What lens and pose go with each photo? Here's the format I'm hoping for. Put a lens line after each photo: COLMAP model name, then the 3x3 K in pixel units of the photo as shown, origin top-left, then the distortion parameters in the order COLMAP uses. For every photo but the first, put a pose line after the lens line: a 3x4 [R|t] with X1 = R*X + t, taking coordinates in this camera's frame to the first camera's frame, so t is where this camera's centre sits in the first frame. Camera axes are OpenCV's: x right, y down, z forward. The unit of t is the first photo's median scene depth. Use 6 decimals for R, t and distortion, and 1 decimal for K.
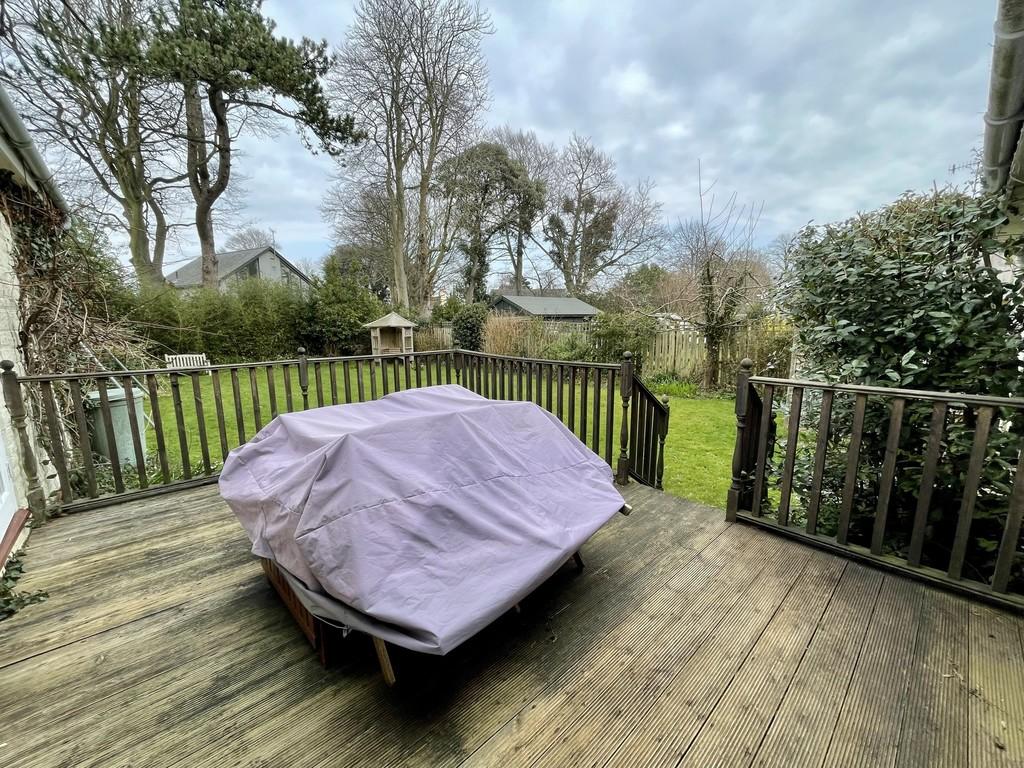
lens RADIAL K [[412.1, 0, 509.2], [0, 412.1, 386.6], [0, 0, 1]] dist [0.014368, 0.000291]
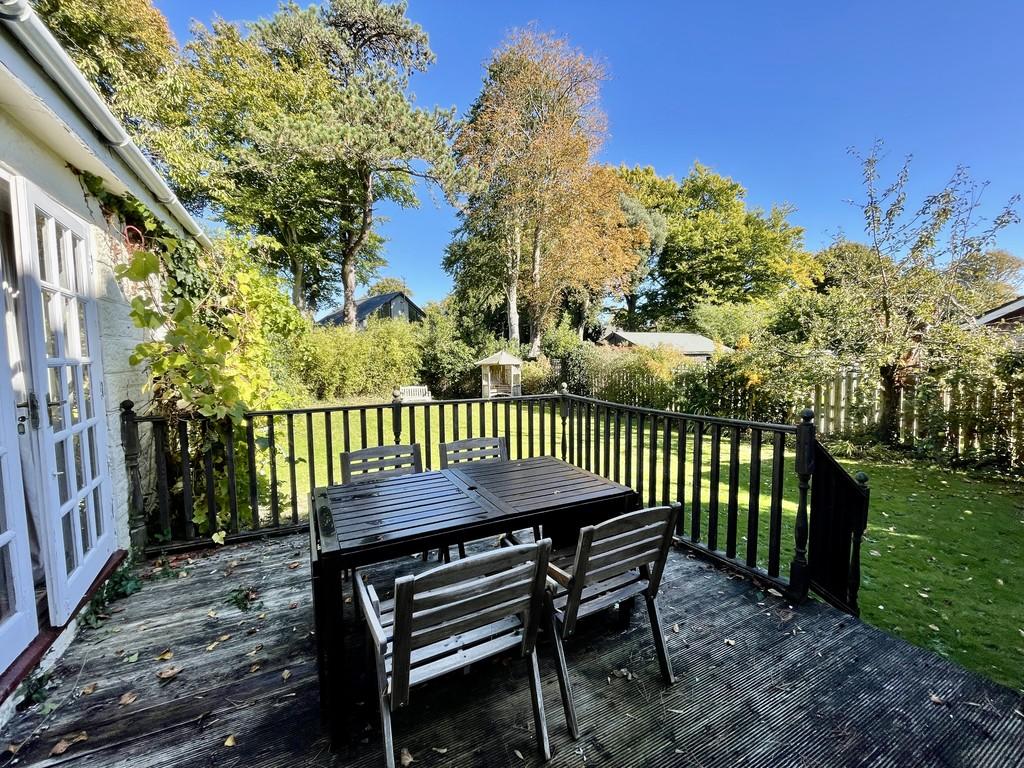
lens RADIAL K [[412.1, 0, 514.4], [0, 412.1, 382.6], [0, 0, 1]] dist [0.014368, 0.000291]
pose [[0.967332, 0.017021, -0.252940, -0.011294], [-0.041317, 0.994988, -0.091055, -0.042196], [0.250123, 0.098531, 0.963187, 0.189657]]
